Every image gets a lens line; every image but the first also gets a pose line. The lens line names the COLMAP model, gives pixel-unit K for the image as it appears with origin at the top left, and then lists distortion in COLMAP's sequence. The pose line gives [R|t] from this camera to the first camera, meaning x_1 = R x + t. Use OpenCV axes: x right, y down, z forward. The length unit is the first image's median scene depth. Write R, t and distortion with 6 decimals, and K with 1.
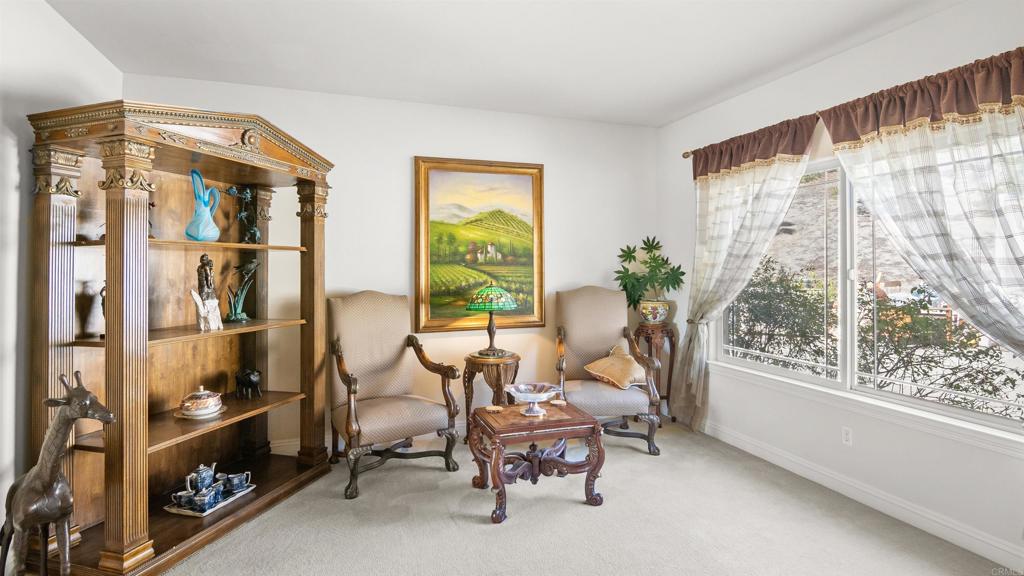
lens RADIAL K [[509.0, 0, 511.4], [0, 509.0, 256.8], [0, 0, 1]] dist [-0.004933, -0.013603]
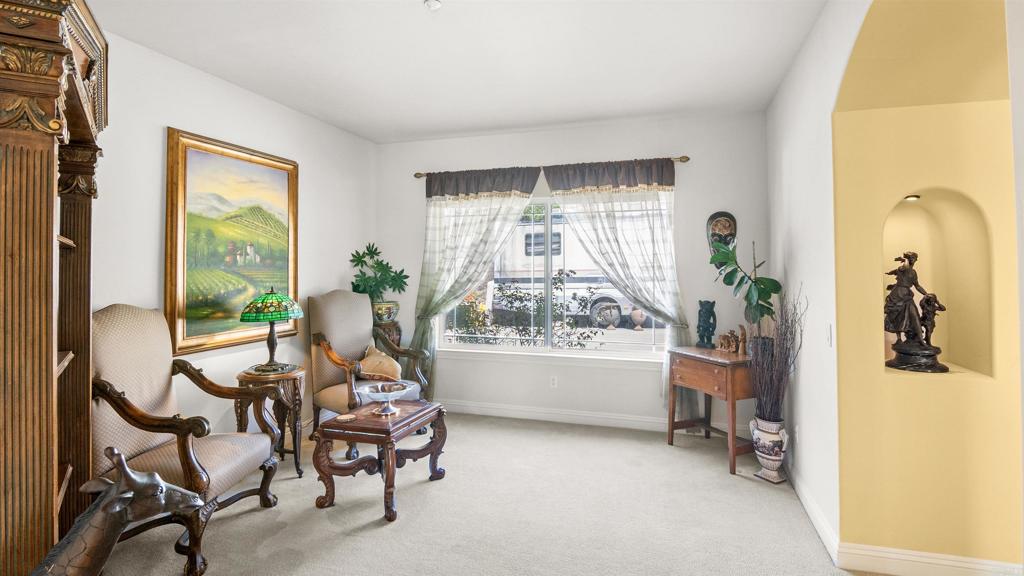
lens RADIAL K [[509.0, 0, 511.4], [0, 509.0, 256.8], [0, 0, 1]] dist [-0.004933, -0.013603]
pose [[0.607955, 0.022356, 0.793656, -0.463469], [-0.016446, 0.999744, -0.015562, 0.001803], [-0.793801, -0.003591, 0.608167, 0.122652]]
